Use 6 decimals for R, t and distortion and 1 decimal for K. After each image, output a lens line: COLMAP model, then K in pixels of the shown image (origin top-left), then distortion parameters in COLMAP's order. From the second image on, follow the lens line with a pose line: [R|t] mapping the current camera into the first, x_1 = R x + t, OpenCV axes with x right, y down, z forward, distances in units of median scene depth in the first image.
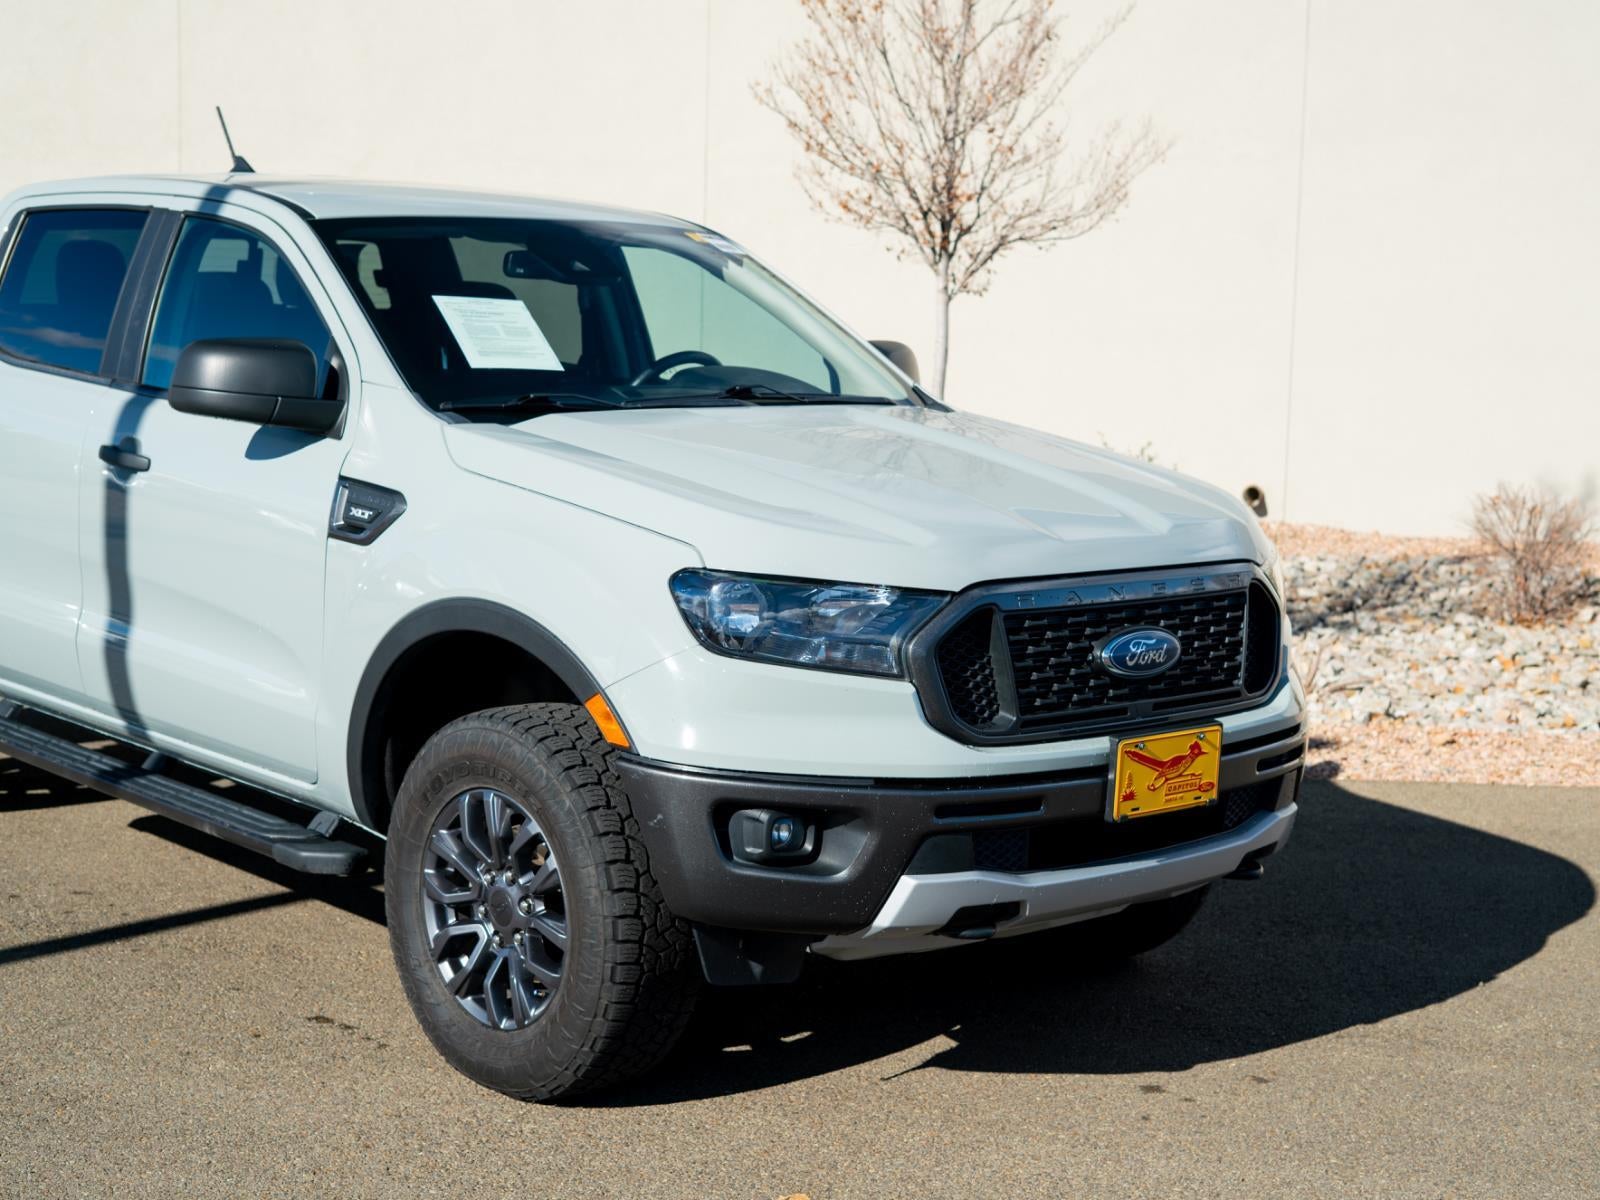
lens RADIAL K [[2628.0, 0, 834.6], [0, 2628.0, 597.7], [0, 0, 1]] dist [-0.014367, 0.055988]
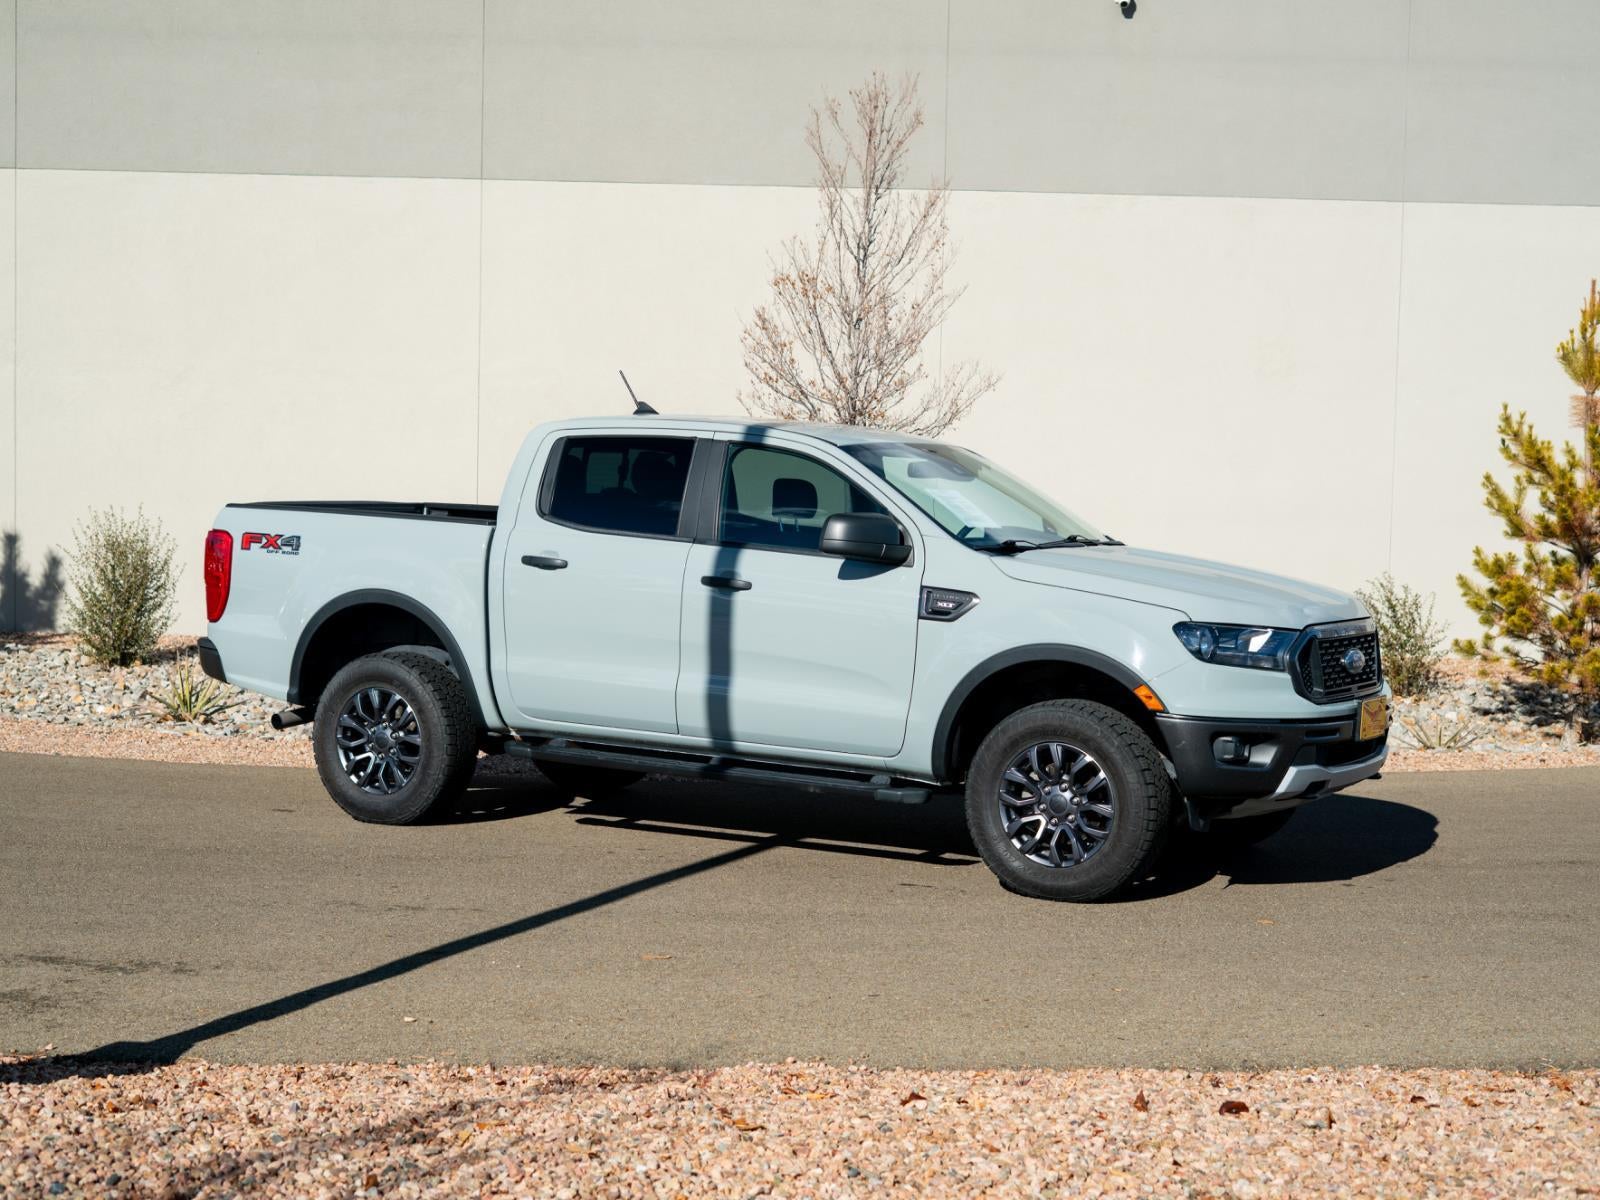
lens RADIAL K [[2628.0, 0, 834.6], [0, 2628.0, 597.7], [0, 0, 1]] dist [-0.014367, 0.055988]
pose [[0.947658, -0.020486, 0.318628, -0.902234], [0.042983, 0.997041, -0.063736, 0.083419], [-0.316380, 0.074096, 0.945735, -0.789273]]
